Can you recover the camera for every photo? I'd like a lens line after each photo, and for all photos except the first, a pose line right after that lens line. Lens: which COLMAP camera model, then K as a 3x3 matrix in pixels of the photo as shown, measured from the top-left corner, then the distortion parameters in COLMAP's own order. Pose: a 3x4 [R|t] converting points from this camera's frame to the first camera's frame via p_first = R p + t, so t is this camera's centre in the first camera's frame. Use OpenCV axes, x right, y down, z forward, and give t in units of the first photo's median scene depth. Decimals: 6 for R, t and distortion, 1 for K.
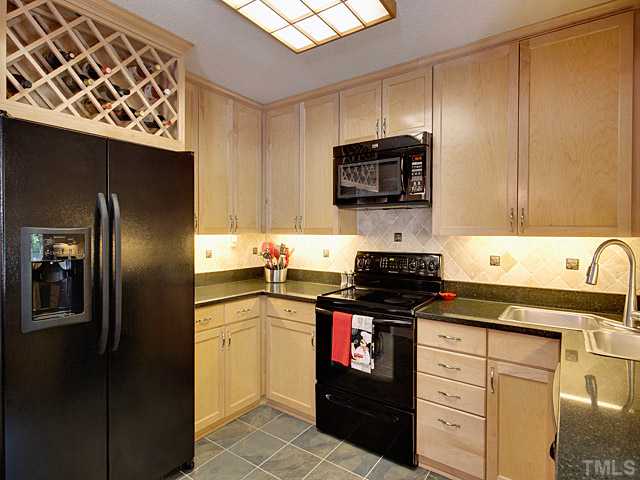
lens RADIAL K [[338.4, 0, 320.6], [0, 338.4, 236.6], [0, 0, 1]] dist [-0.004450, 0.000036]
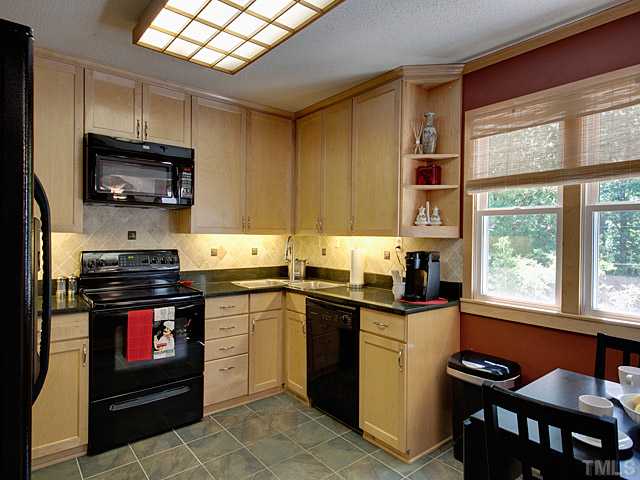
lens RADIAL K [[380.4, 0, 320.2], [0, 380.4, 238.9], [0, 0, 1]] dist [0.003468, -0.000107]
pose [[0.259060, -0.008784, 0.965821, -0.914566], [0.002847, 0.999961, 0.008331, 0.005485], [-0.965857, 0.000591, 0.259075, 0.197506]]
